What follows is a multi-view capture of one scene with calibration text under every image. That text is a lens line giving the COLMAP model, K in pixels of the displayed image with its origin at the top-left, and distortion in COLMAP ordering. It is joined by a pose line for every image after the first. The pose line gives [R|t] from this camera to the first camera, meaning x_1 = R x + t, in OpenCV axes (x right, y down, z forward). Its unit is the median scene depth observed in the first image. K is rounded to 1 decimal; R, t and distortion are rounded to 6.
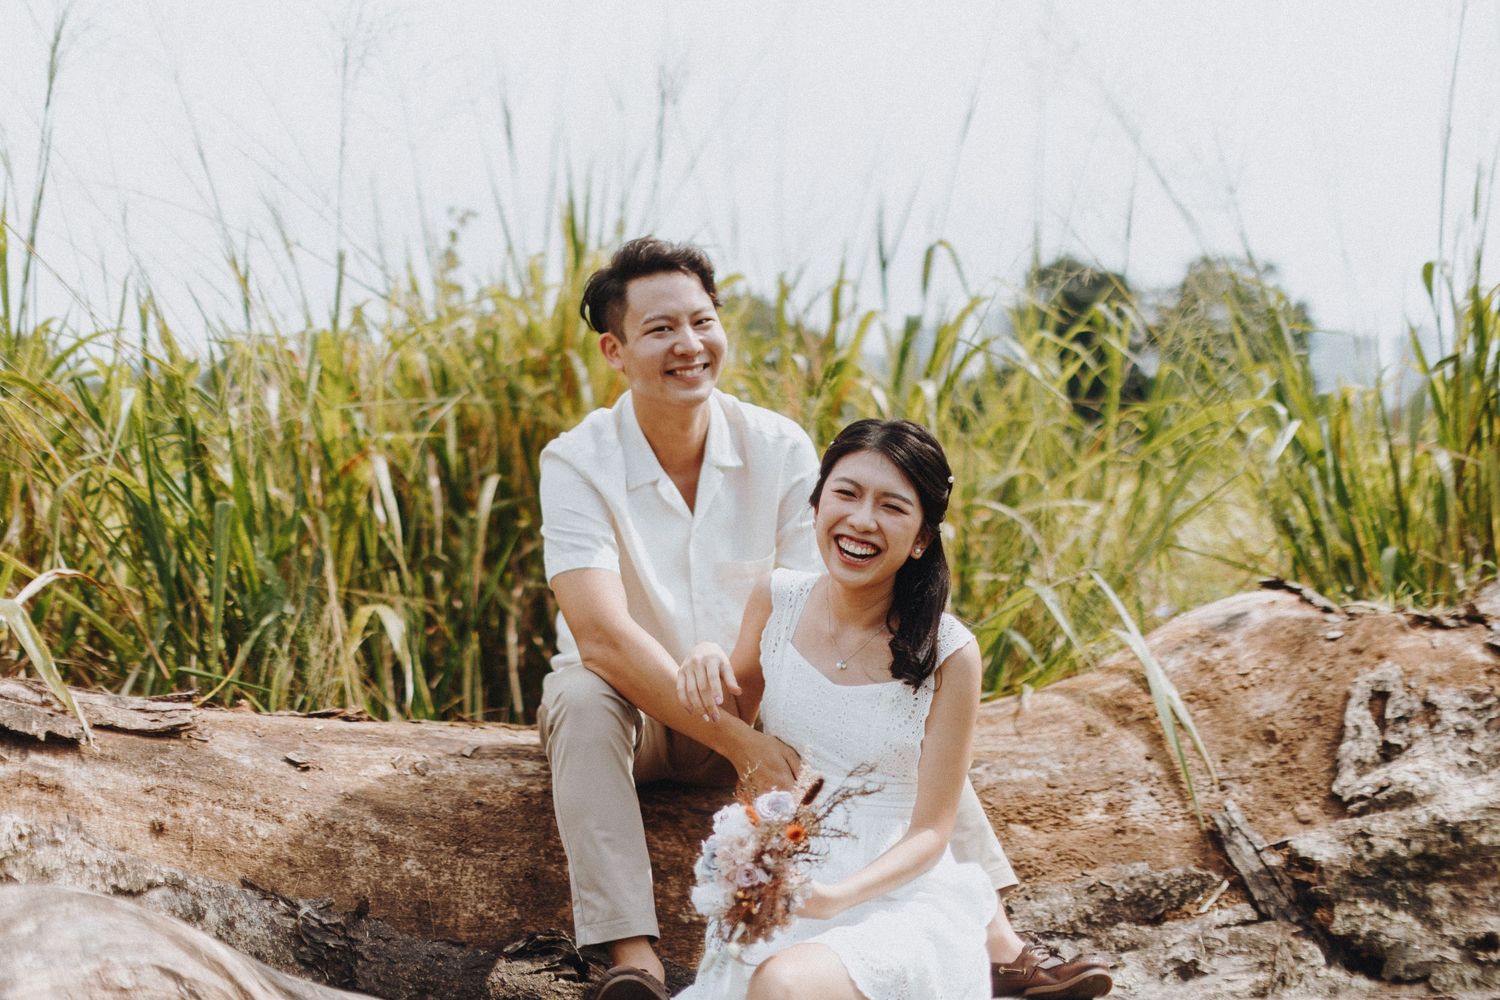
lens RADIAL K [[2041.4, 0, 725.0], [0, 2041.4, 495.4], [0, 0, 1]] dist [-0.014013, 0.000000]
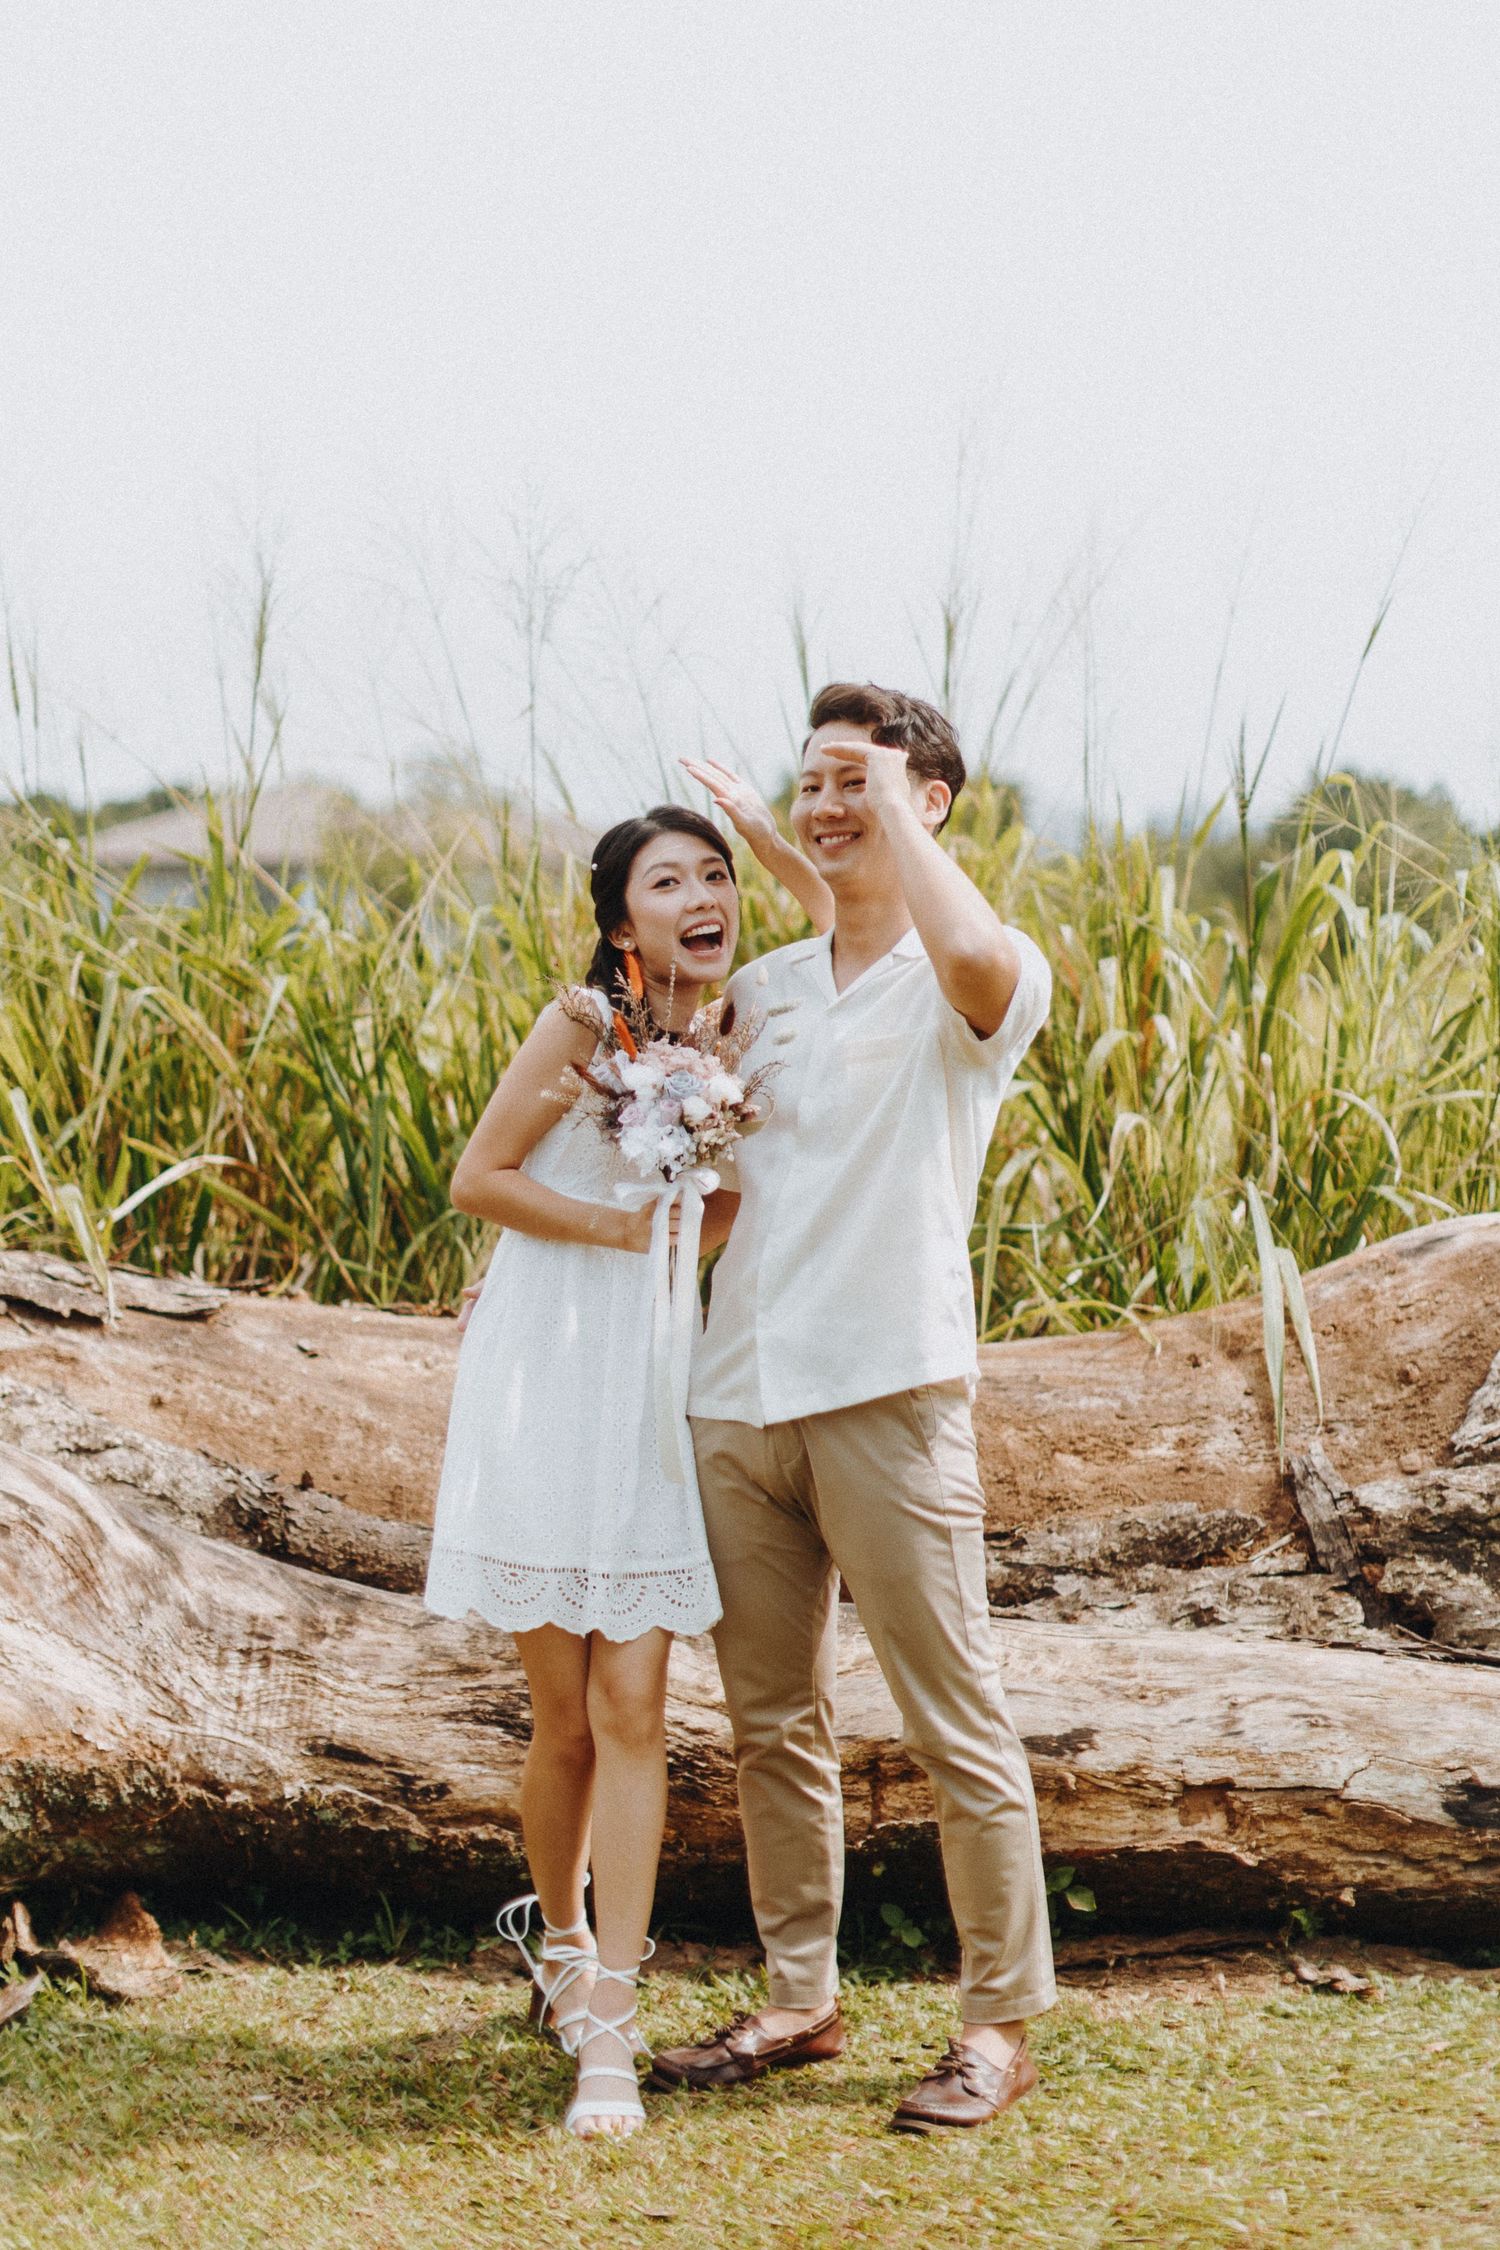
lens RADIAL K [[3062.0, 0, 748.0], [0, 3062.0, 1121.2], [0, 0, 1]] dist [-0.014013, 0.000000]
pose [[0.941107, 0.016483, -0.337706, 0.486114], [-0.007241, 0.999564, 0.028608, -0.029994], [0.338031, -0.024478, 0.940817, -0.364344]]
